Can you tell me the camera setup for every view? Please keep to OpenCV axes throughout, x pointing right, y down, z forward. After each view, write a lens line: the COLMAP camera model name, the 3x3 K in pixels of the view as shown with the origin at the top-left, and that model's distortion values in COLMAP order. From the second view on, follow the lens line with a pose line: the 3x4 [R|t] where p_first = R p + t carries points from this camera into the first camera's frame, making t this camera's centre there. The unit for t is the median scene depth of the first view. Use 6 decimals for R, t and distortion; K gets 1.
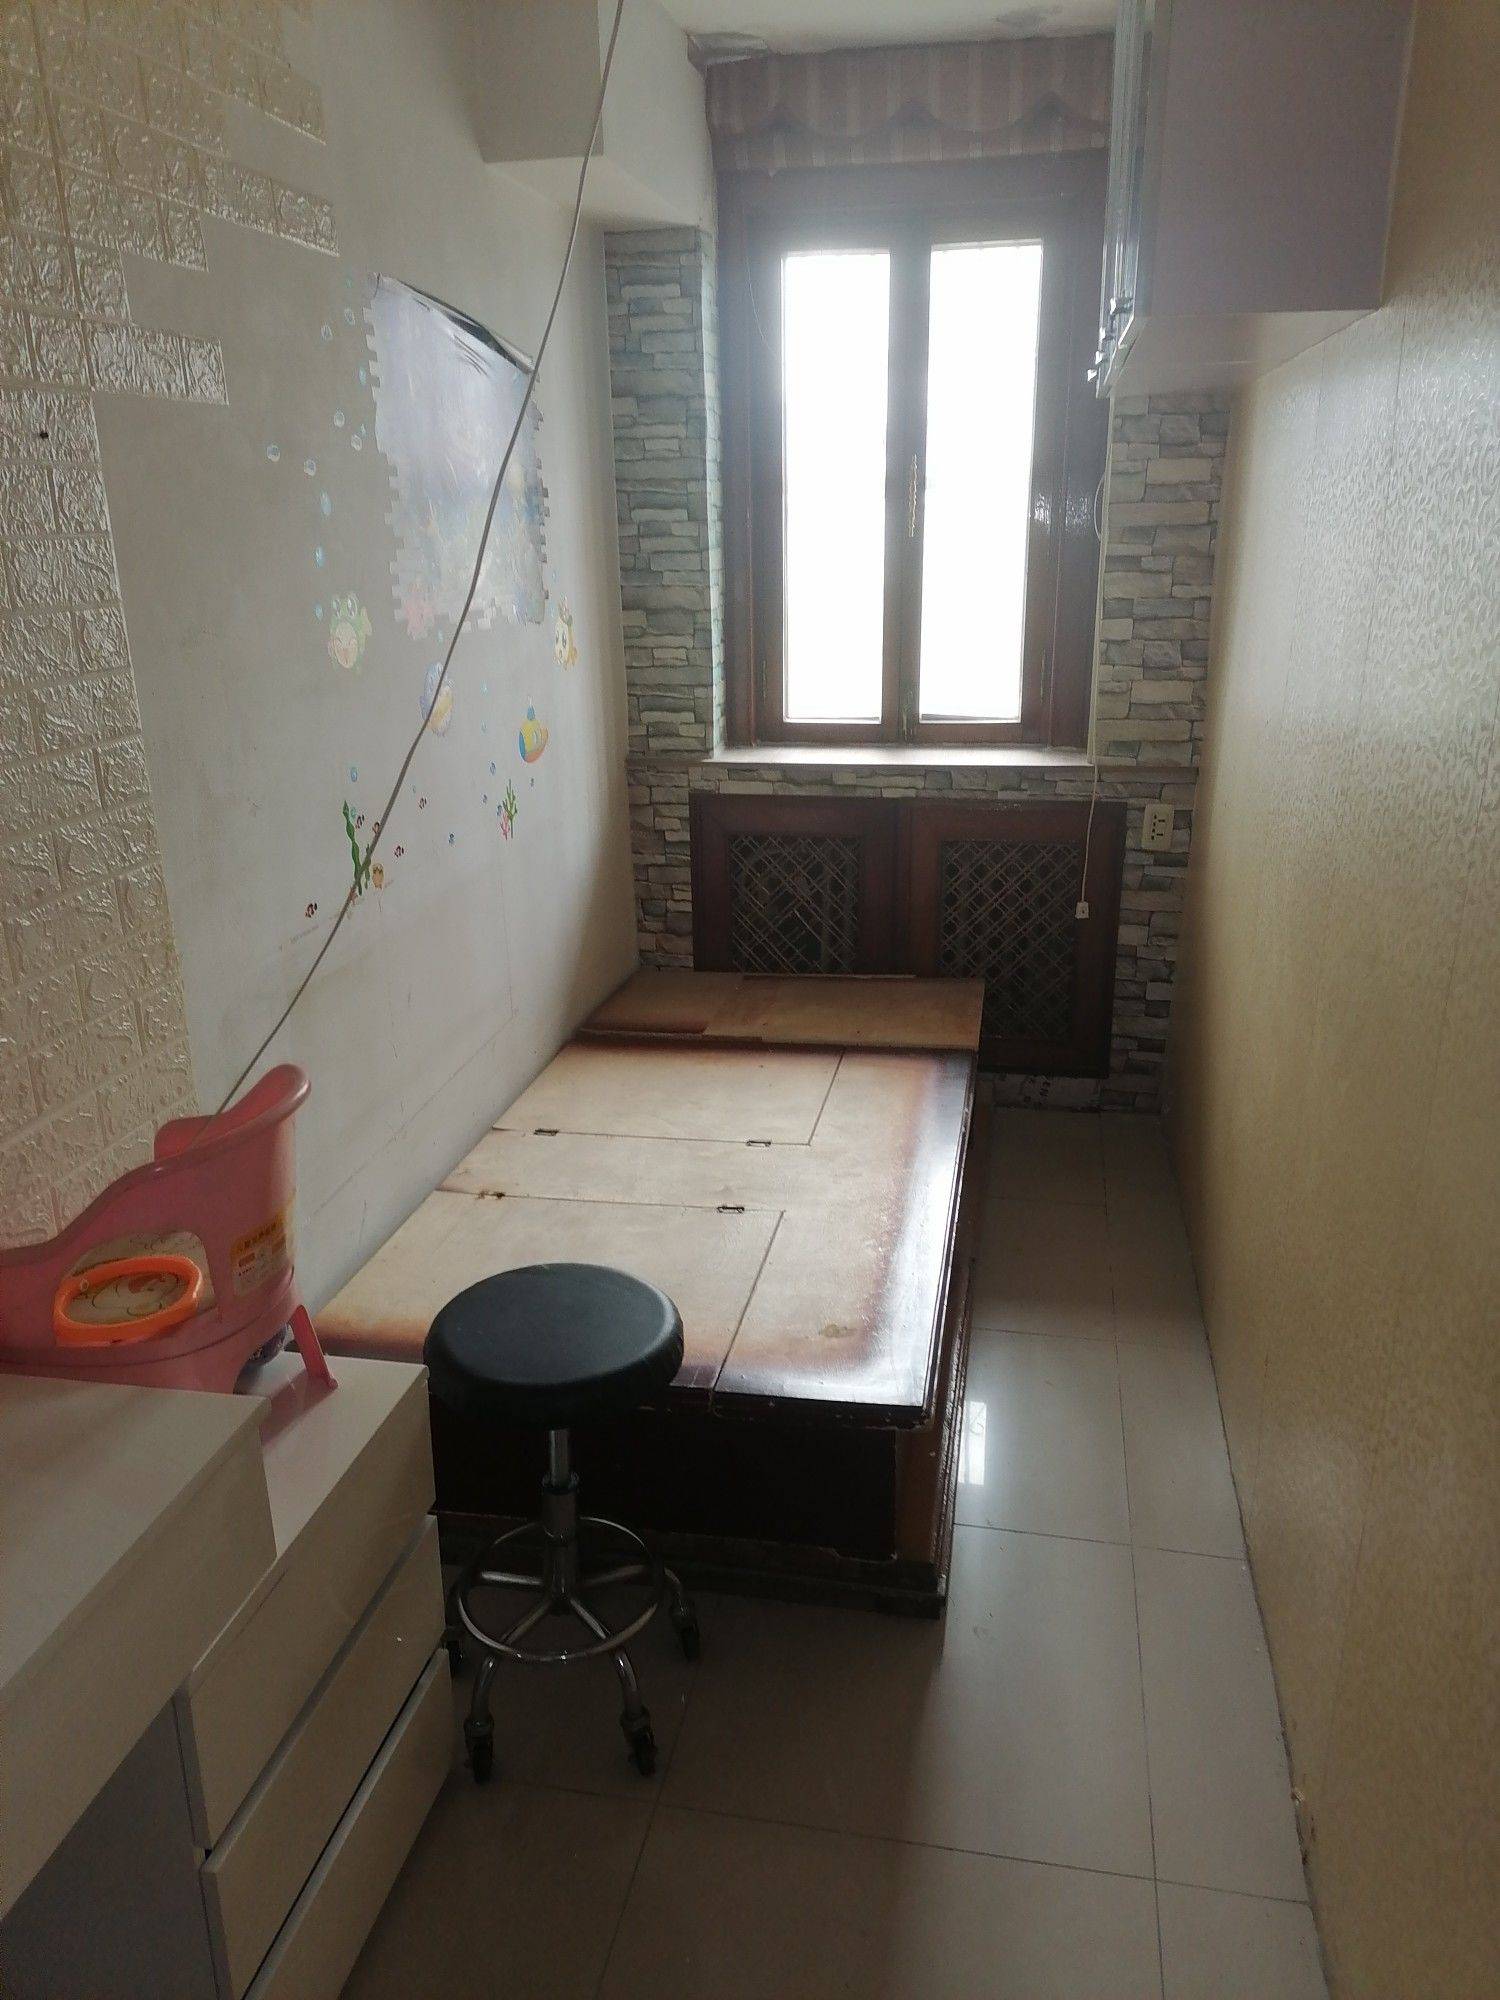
lens RADIAL K [[1476.9, 0, 752.0], [0, 1476.9, 1009.3], [0, 0, 1]] dist [0.053885, -0.011192]
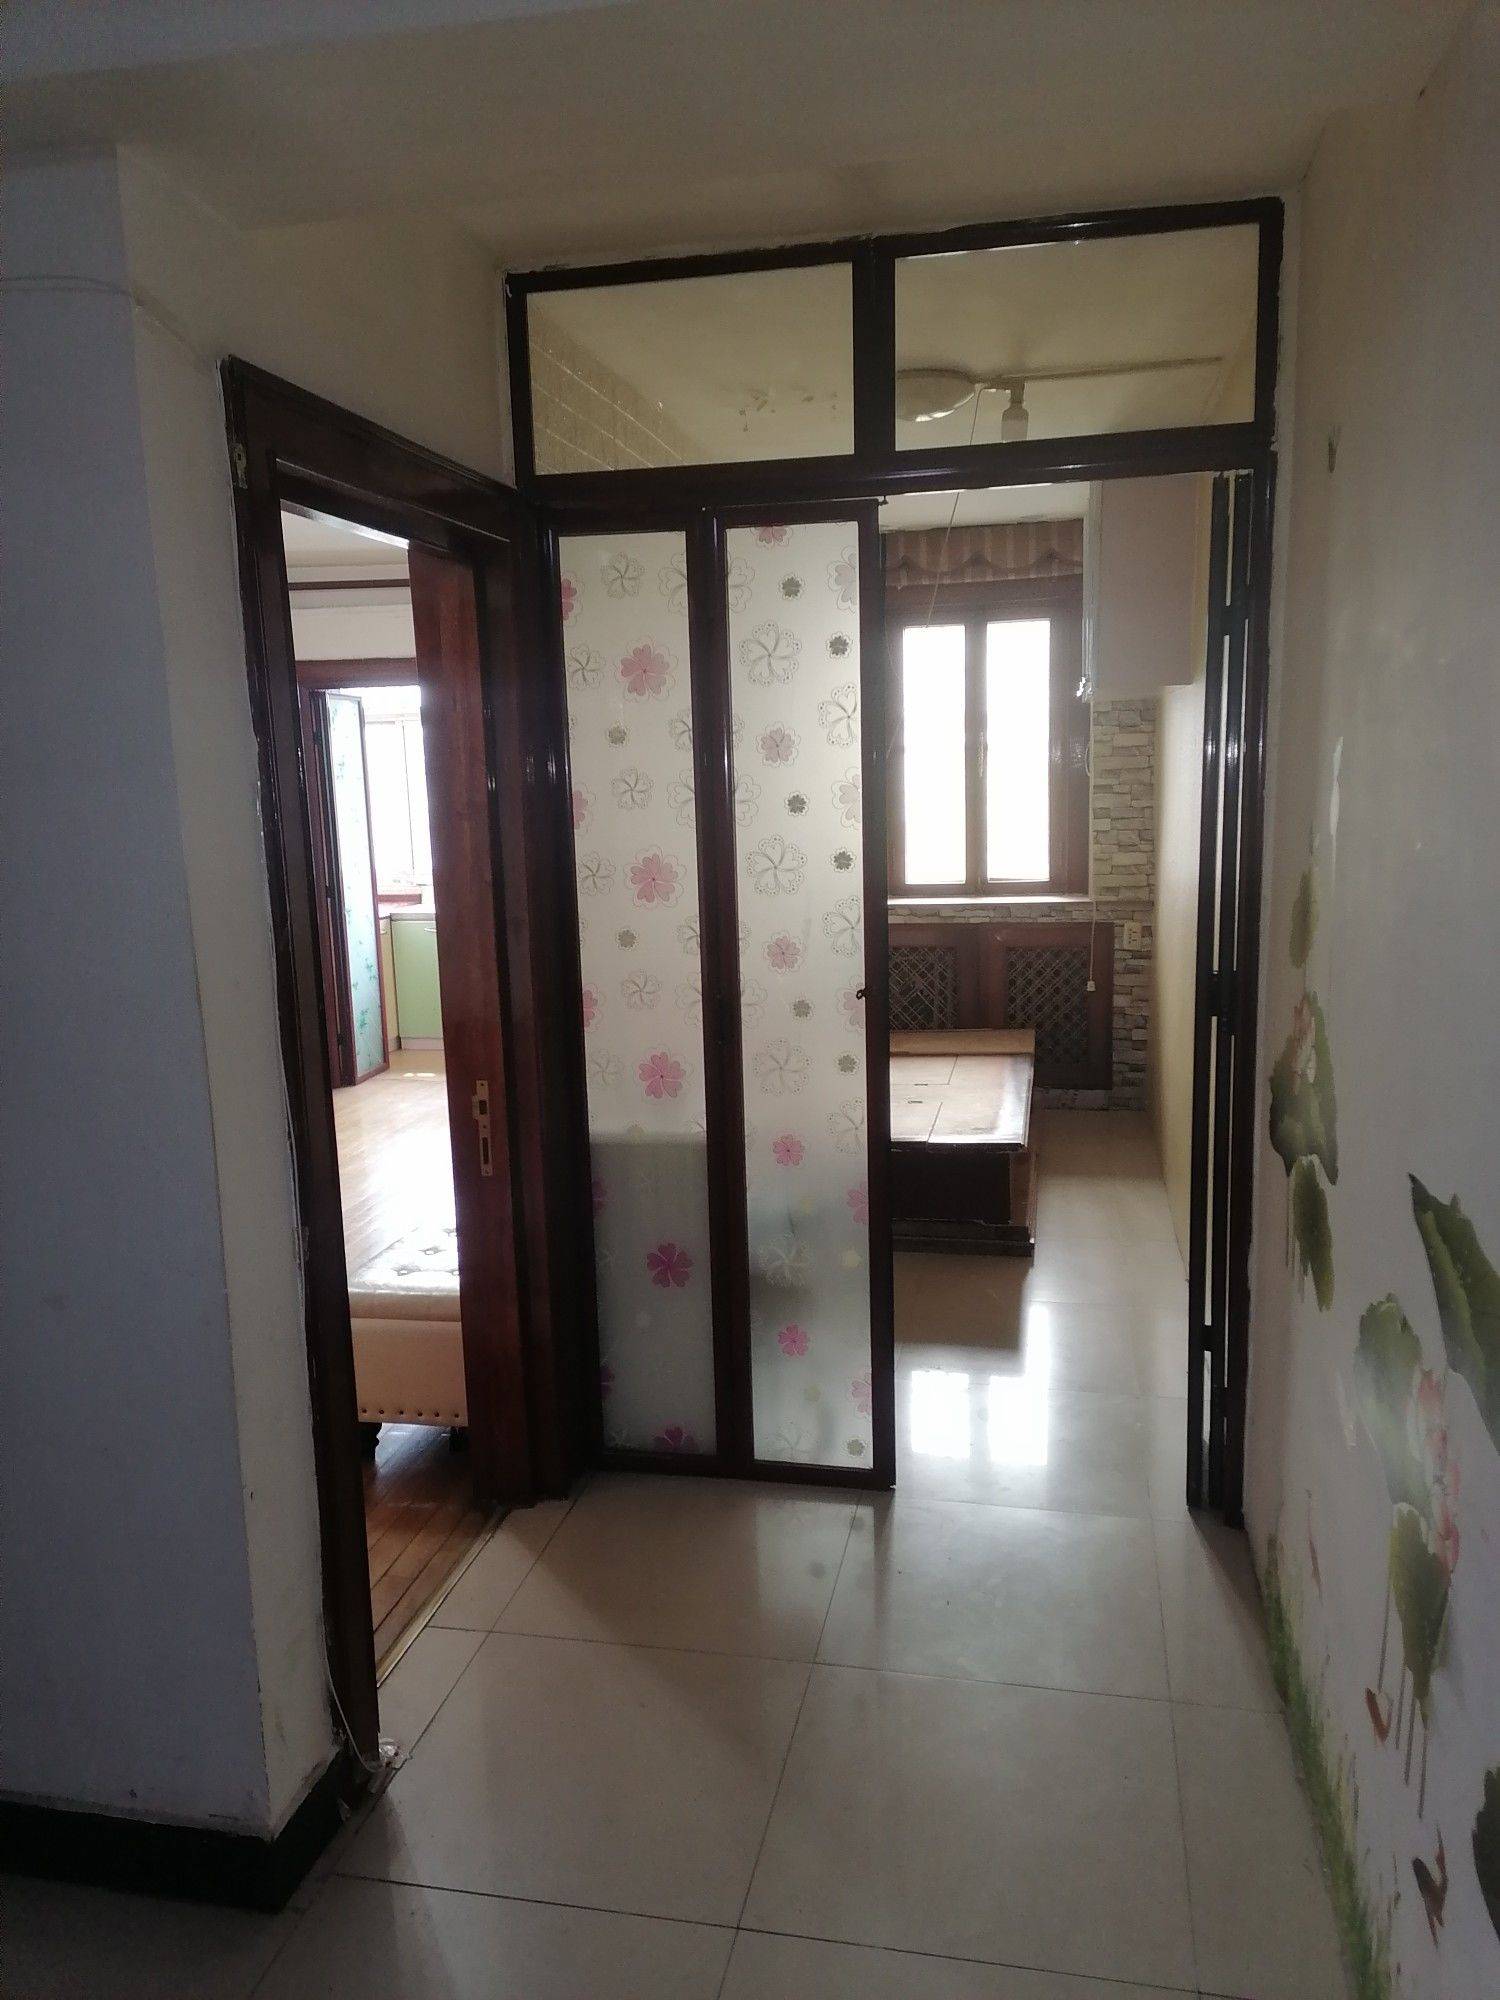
lens RADIAL K [[1476.9, 0, 751.4], [0, 1476.9, 988.3], [0, 0, 1]] dist [0.053885, -0.011192]
pose [[0.999636, -0.013534, -0.023344, -0.127361], [0.009717, 0.987631, -0.156492, 0.200041], [0.025174, 0.156208, 0.987403, -0.691574]]
